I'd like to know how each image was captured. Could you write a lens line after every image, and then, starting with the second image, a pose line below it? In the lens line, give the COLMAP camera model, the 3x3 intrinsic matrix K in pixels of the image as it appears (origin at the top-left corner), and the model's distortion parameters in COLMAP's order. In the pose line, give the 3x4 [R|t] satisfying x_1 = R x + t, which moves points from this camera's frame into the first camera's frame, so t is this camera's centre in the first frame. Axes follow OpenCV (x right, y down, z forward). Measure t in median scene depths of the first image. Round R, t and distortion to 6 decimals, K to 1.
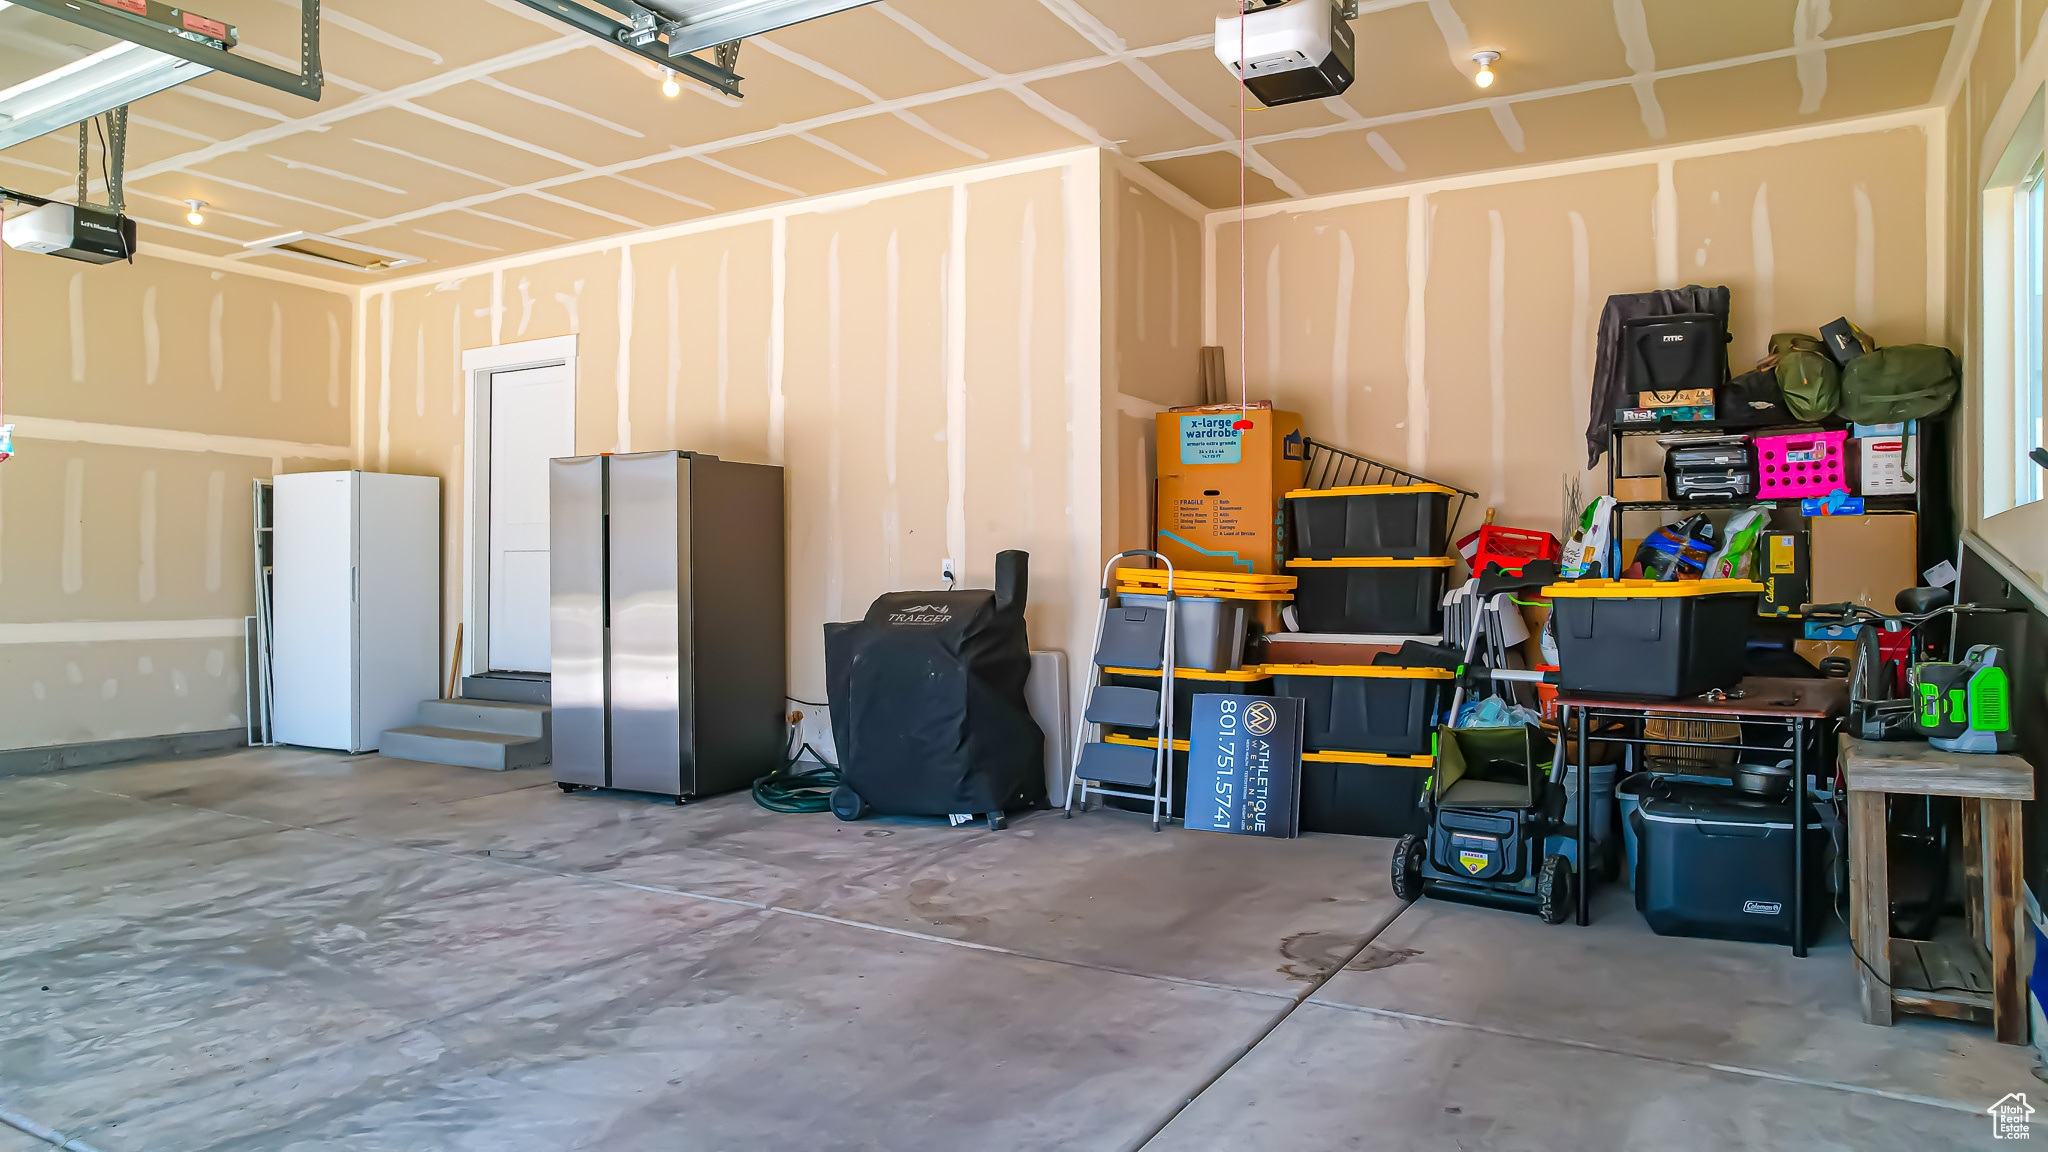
lens RADIAL K [[1325.1, 0, 1024.0], [0, 1325.1, 576.0], [0, 0, 1]] dist [-0.073402, 0.071154]
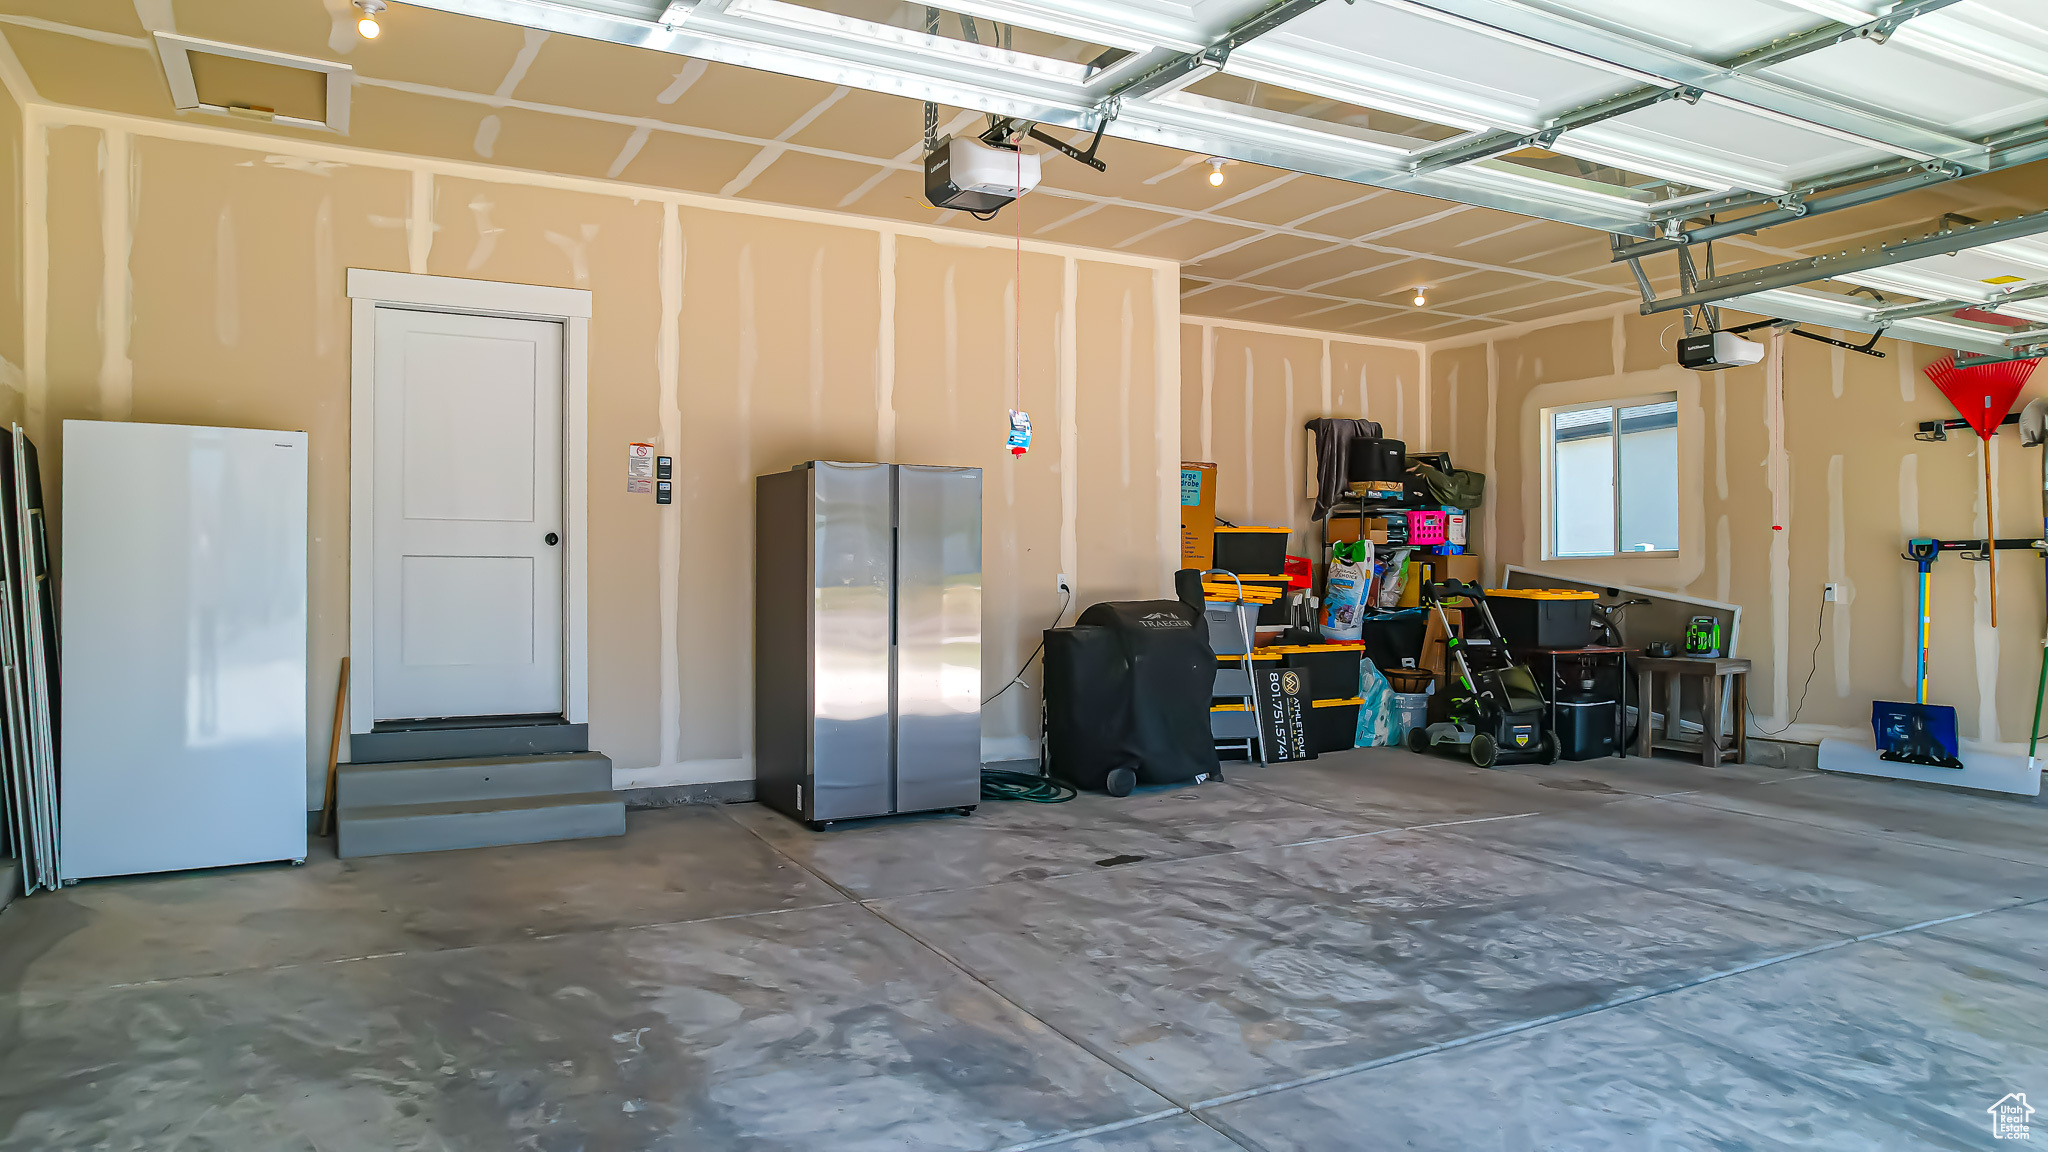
lens RADIAL K [[1325.1, 0, 1024.0], [0, 1325.1, 576.0], [0, 0, 1]] dist [-0.073402, 0.071154]
pose [[0.508683, 0.000463, 0.860954, -1.207504], [-0.002605, 0.999996, 0.001001, -0.013541], [-0.860950, -0.002752, 0.508682, 0.479628]]
